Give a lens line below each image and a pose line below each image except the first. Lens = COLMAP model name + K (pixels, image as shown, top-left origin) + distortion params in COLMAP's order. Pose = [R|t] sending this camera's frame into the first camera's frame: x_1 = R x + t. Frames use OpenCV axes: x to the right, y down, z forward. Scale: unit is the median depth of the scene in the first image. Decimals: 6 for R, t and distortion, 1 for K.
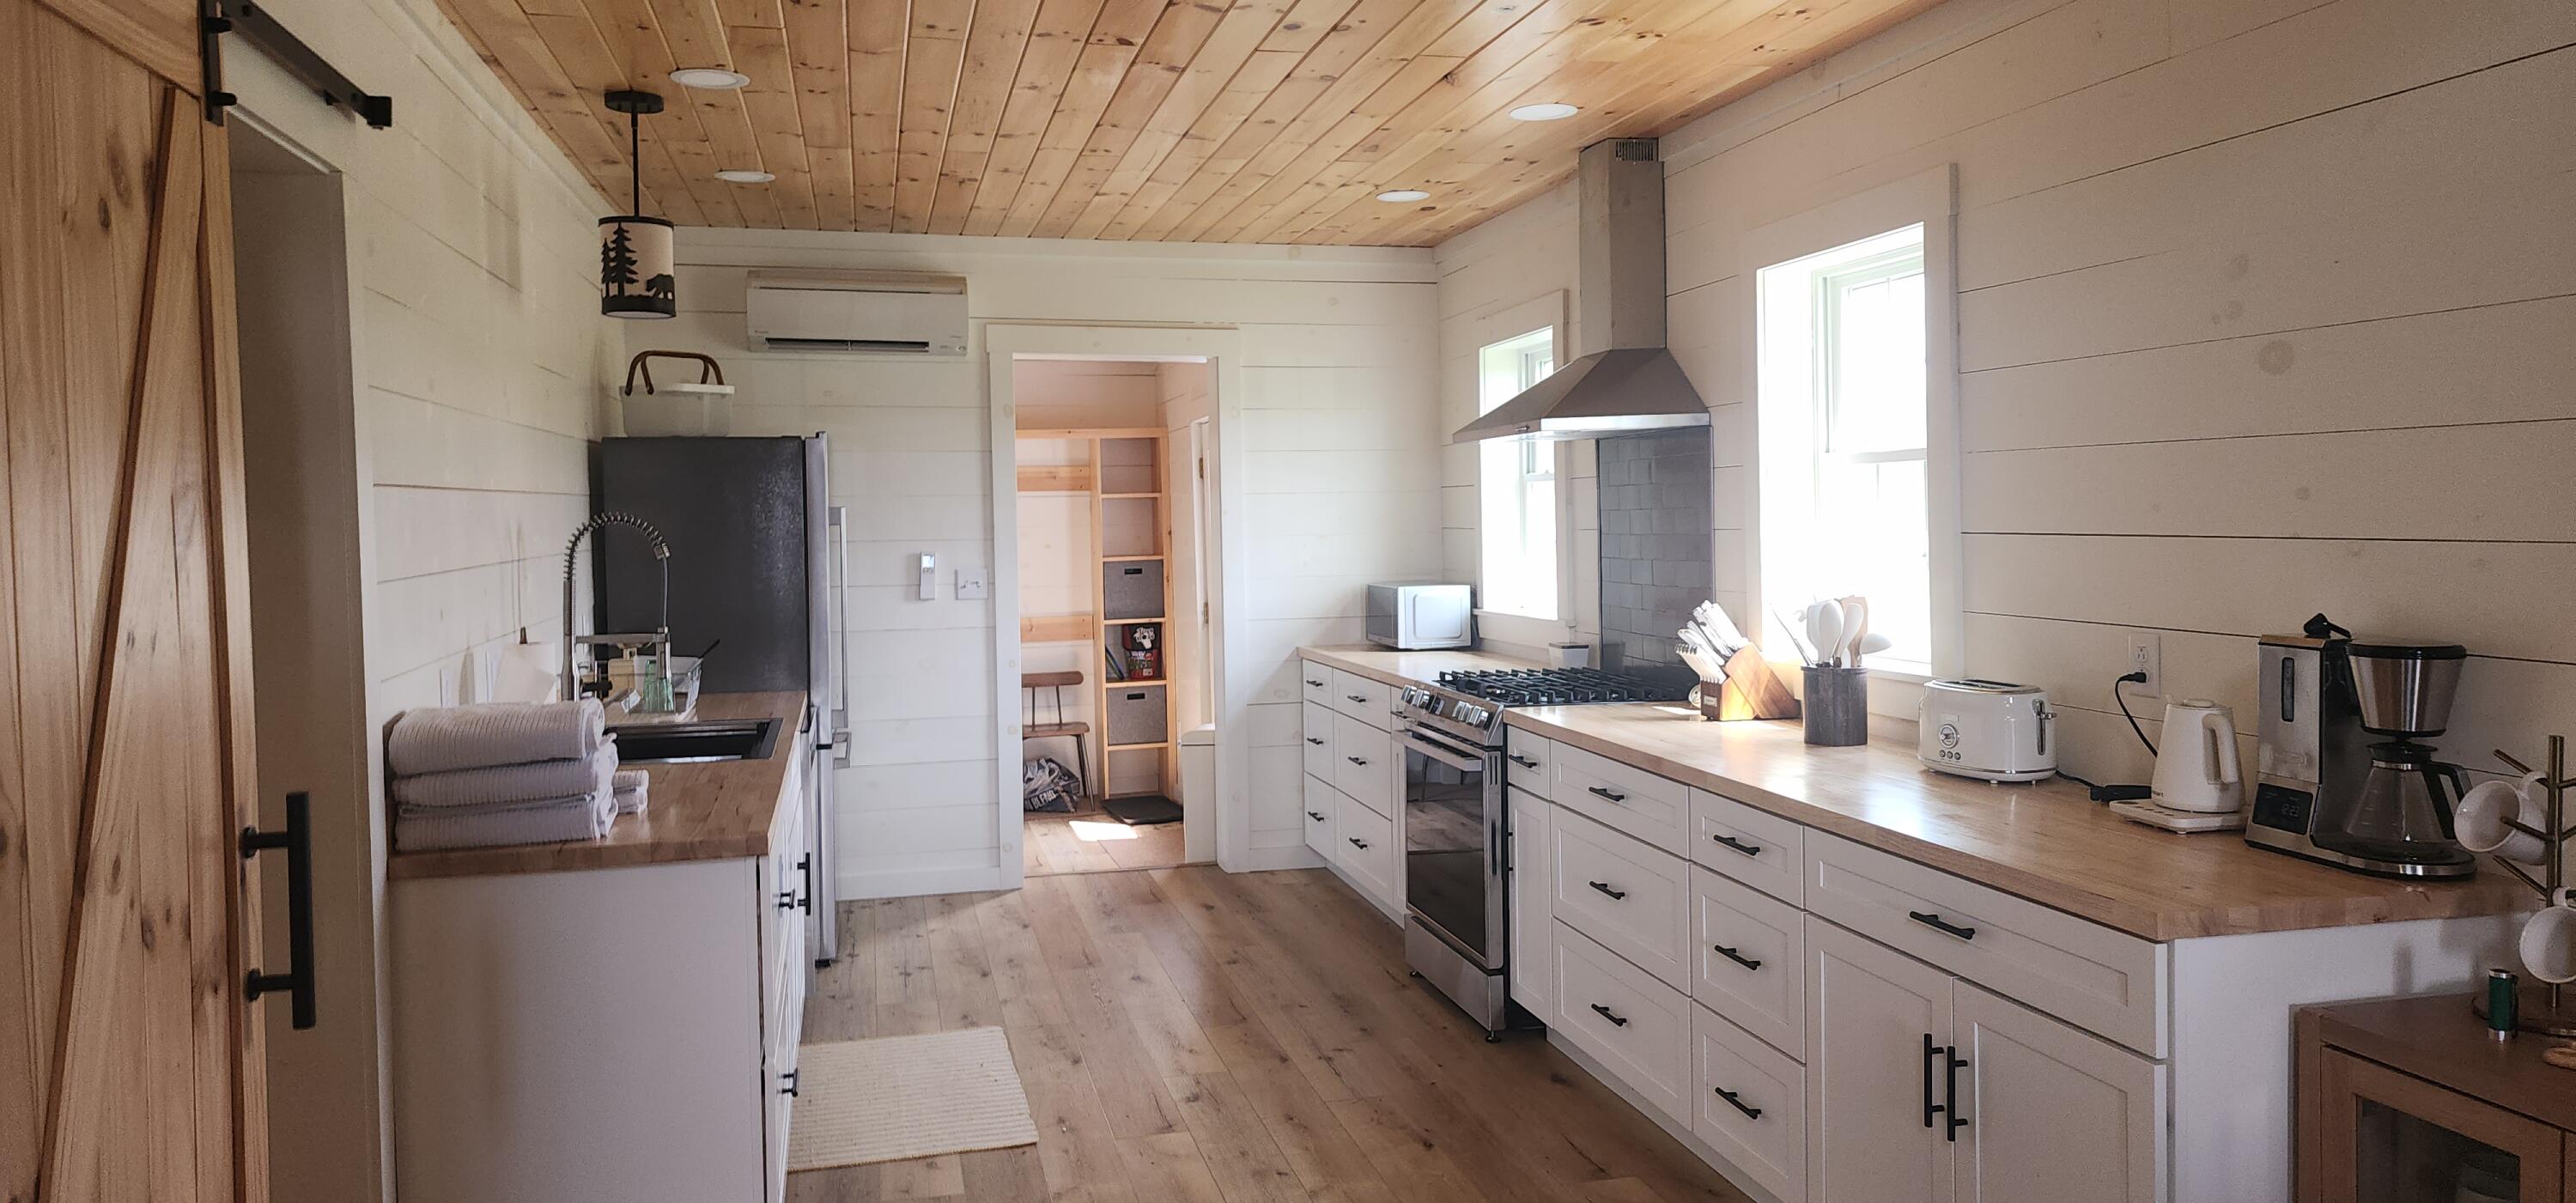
lens RADIAL K [[1654.1, 0, 1284.6], [0, 1654.1, 549.5], [0, 0, 1]] dist [0.001631, -0.001183]
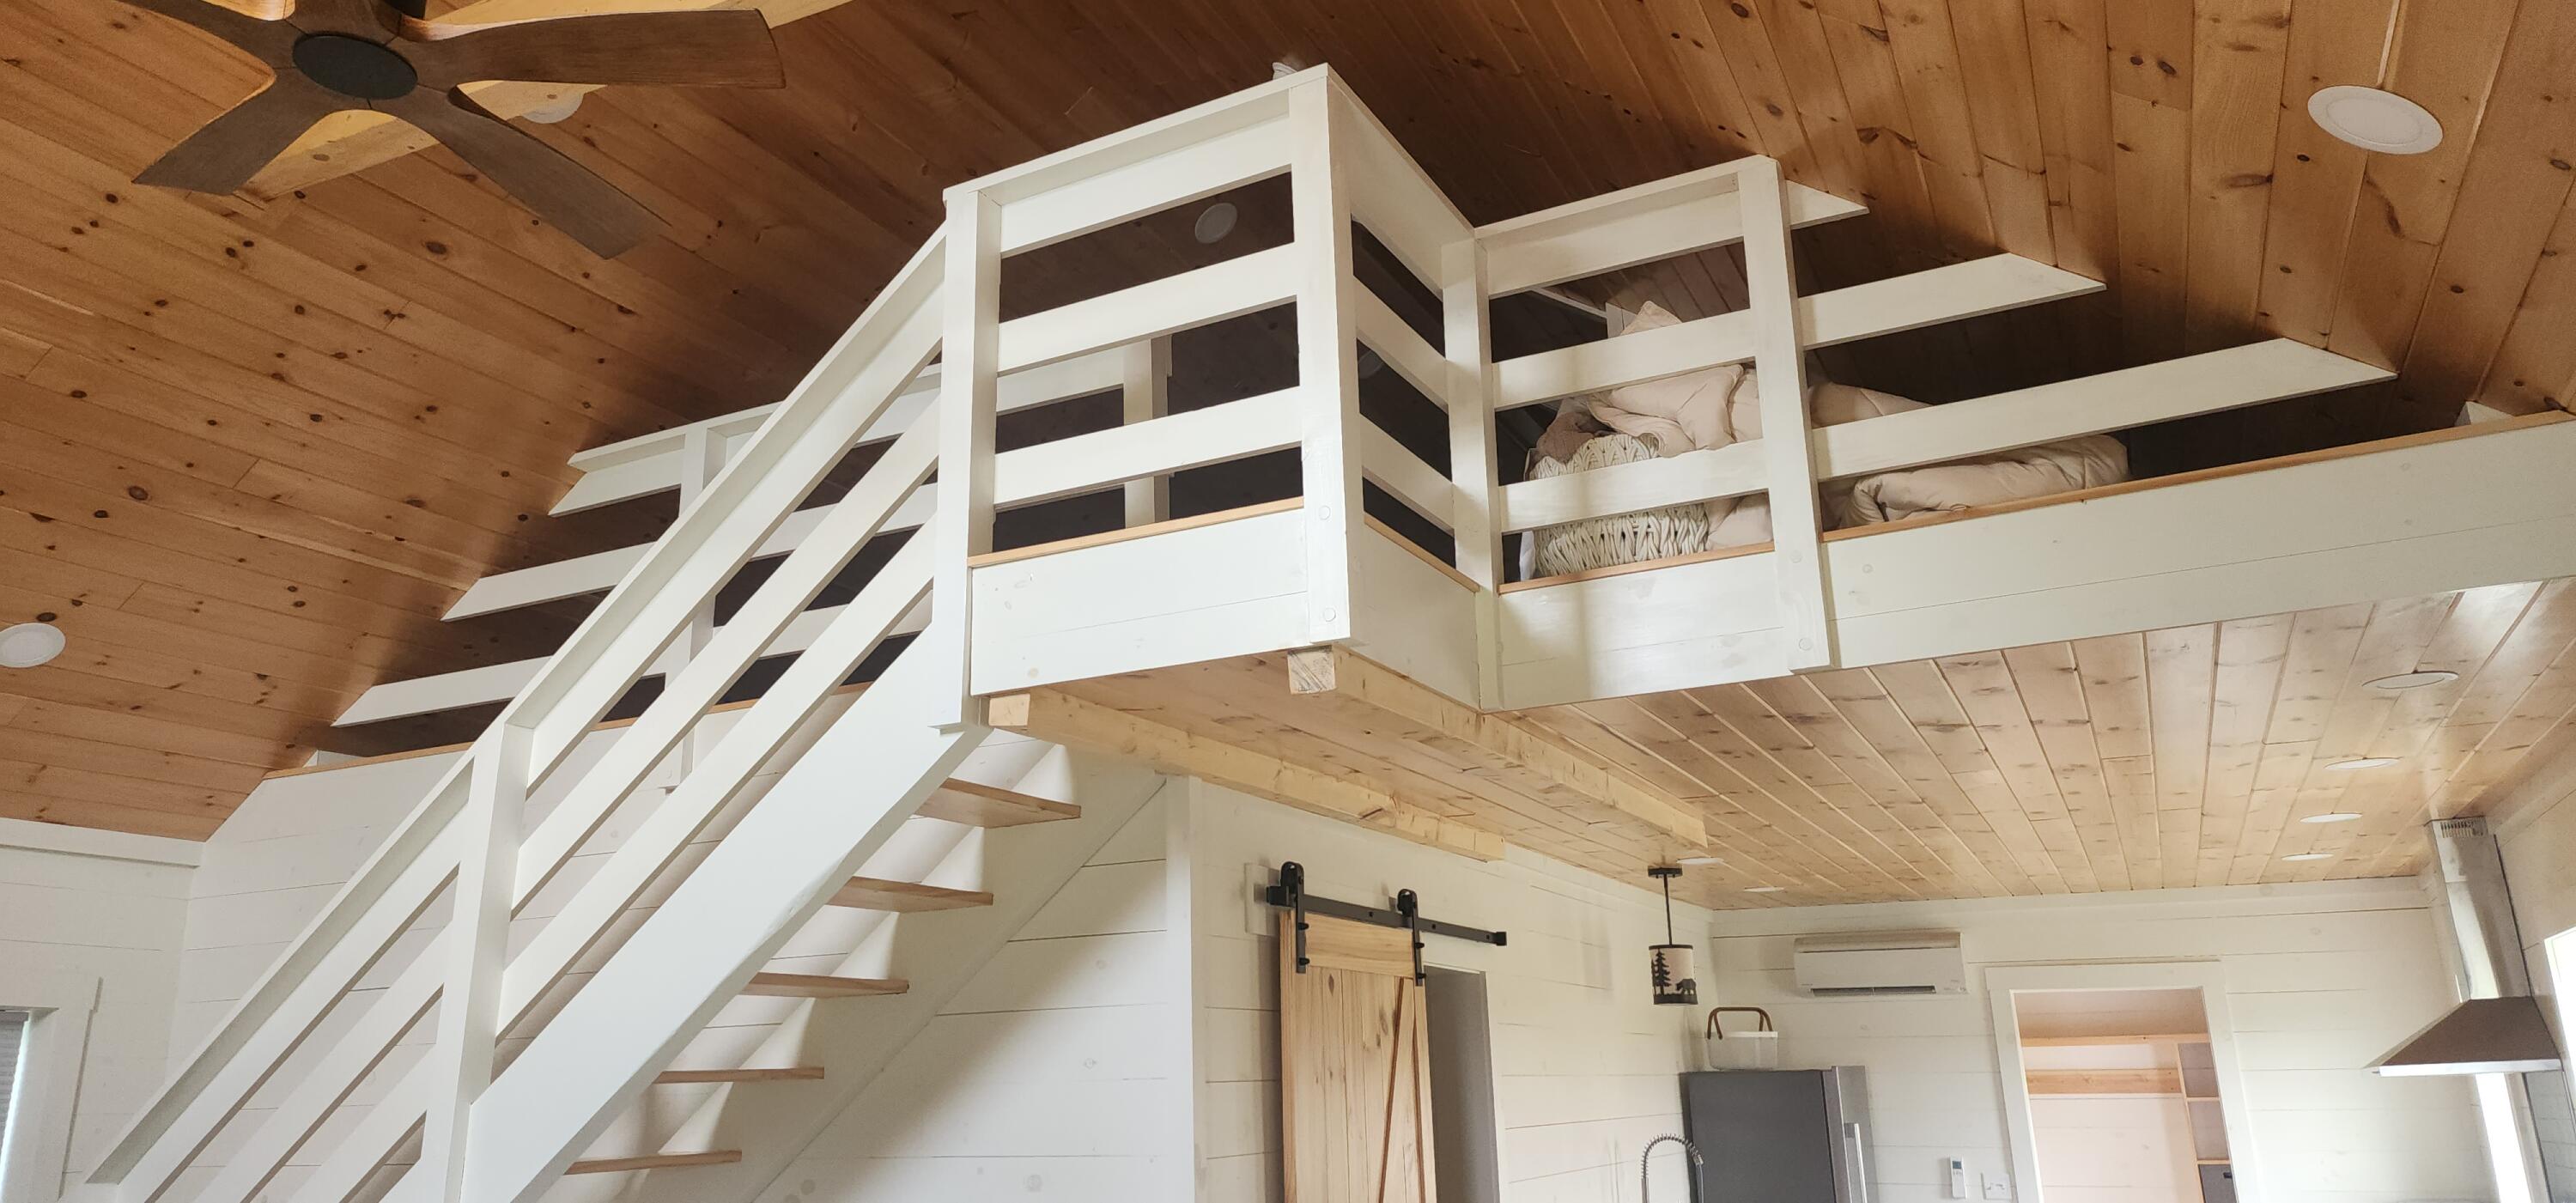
lens RADIAL K [[1588.5, 0, 1206.3], [0, 1588.5, 589.2], [0, 0, 1]] dist [0.005341, -0.034707]
pose [[0.714532, -0.193027, -0.672447, 0.410651], [-0.025801, 0.953259, -0.301051, -0.050223], [0.699127, 0.232460, 0.676154, -0.472446]]
